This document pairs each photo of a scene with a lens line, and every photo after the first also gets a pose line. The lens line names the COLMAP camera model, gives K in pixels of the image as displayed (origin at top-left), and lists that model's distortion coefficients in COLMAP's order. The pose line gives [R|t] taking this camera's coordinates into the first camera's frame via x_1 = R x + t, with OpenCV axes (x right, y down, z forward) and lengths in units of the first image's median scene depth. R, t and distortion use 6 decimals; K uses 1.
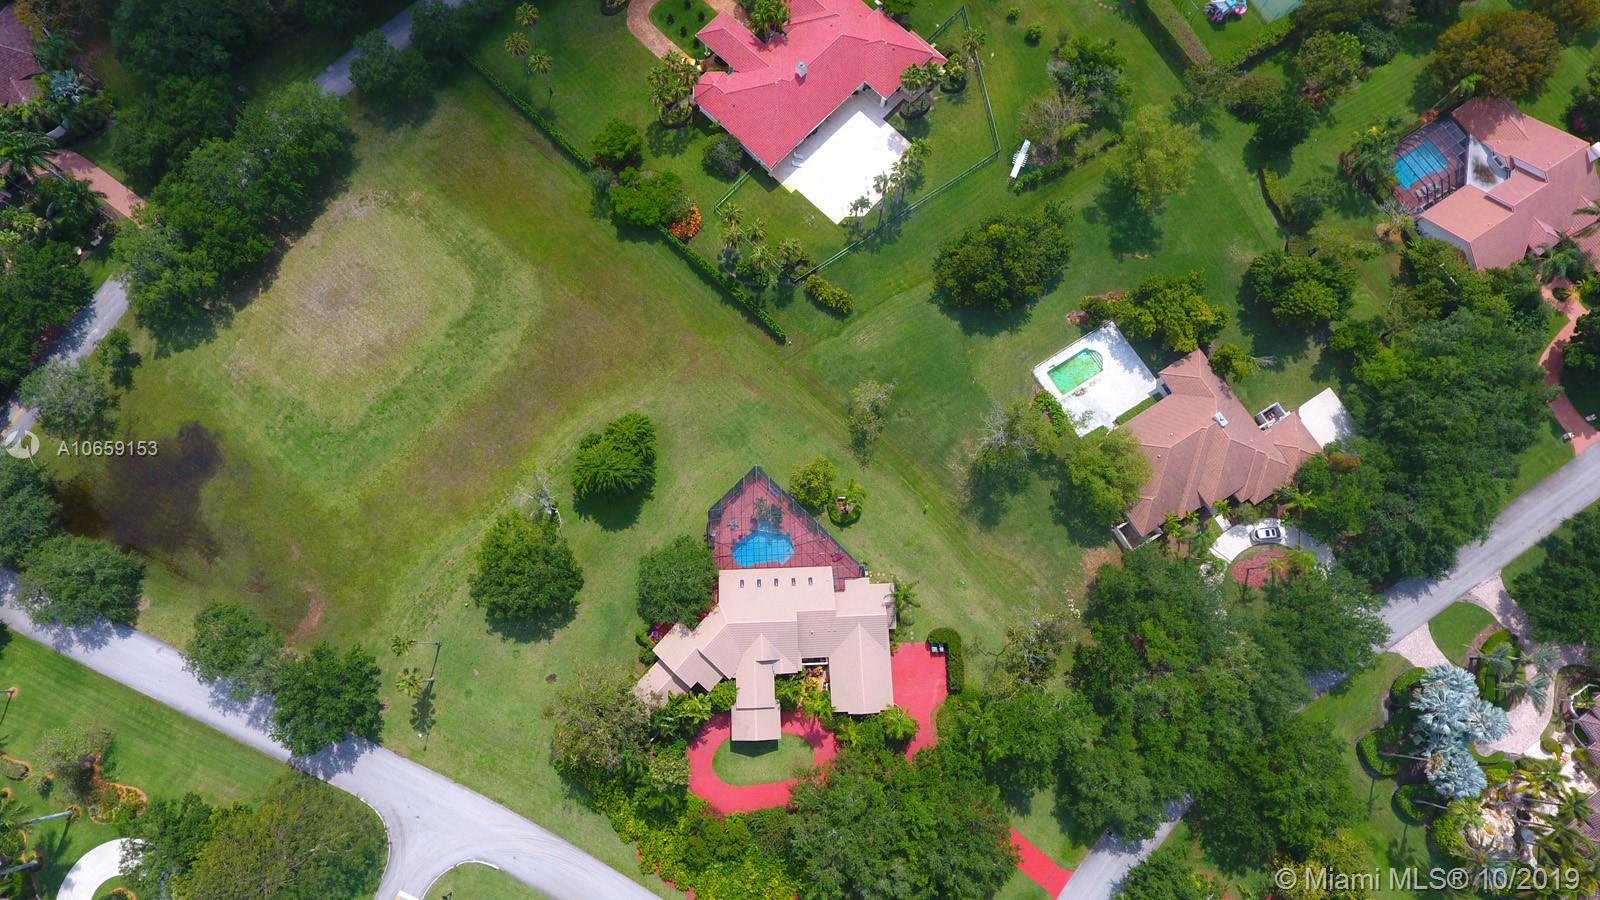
lens RADIAL K [[931.2, 0, 778.2], [0, 931.2, 449.7], [0, 0, 1]] dist [0.000261, 0.000395]
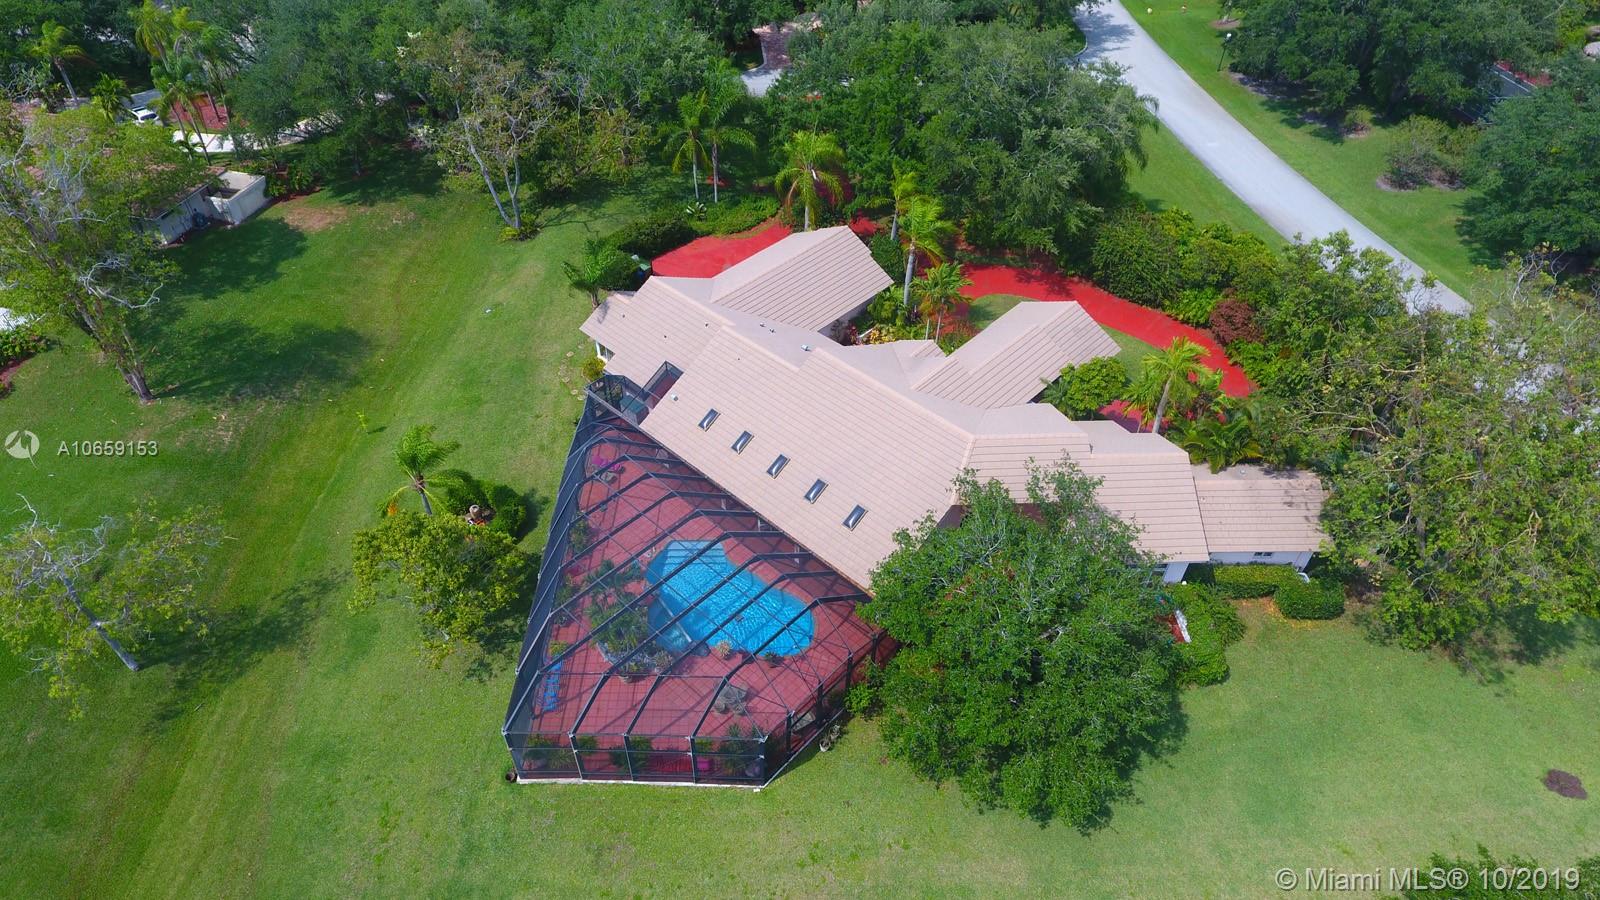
lens RADIAL K [[903.9, 0, 800.0], [0, 903.9, 450.0], [0, 0, 1]] dist [0.001292, -0.000485]
pose [[-0.702812, -0.492191, 0.513617, -0.170048], [0.693636, -0.313911, 0.648328, -0.062449], [-0.157872, 0.811916, 0.562022, 0.794023]]
